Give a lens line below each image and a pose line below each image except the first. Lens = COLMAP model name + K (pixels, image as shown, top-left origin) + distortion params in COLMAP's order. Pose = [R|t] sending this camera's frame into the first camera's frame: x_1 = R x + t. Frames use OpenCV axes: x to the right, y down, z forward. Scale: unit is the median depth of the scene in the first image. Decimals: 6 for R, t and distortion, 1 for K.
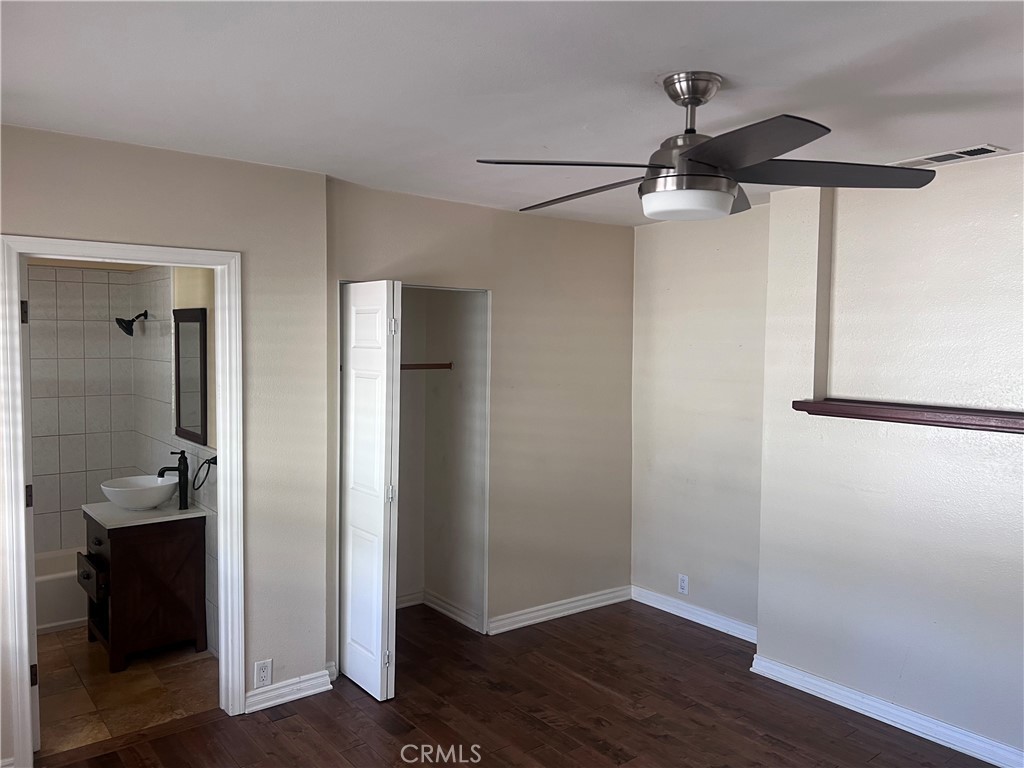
lens RADIAL K [[776.6, 0, 515.5], [0, 776.6, 377.5], [0, 0, 1]] dist [0.029150, -0.005307]
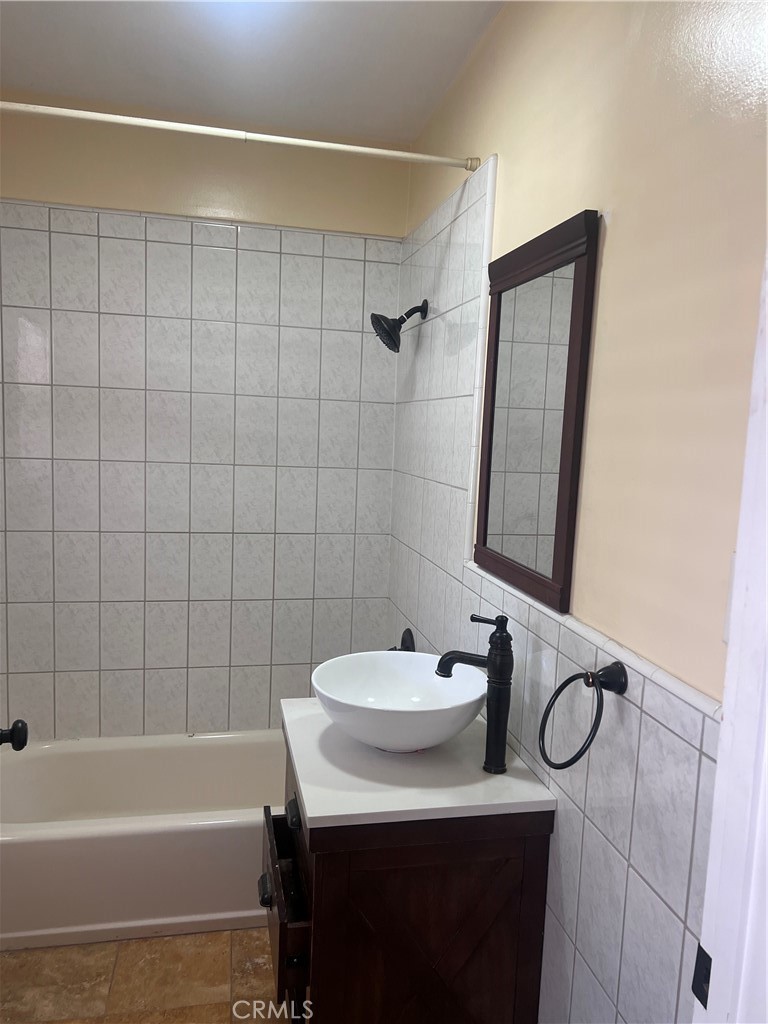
lens RADIAL K [[776.6, 0, 384.4], [0, 776.6, 513.0], [0, 0, 1]] dist [0.029150, -0.005307]
pose [[0.892518, 0.078269, -0.444168, -0.293823], [-0.058098, 0.996574, 0.058868, 0.023632], [0.447254, -0.026735, 0.894007, 0.599262]]
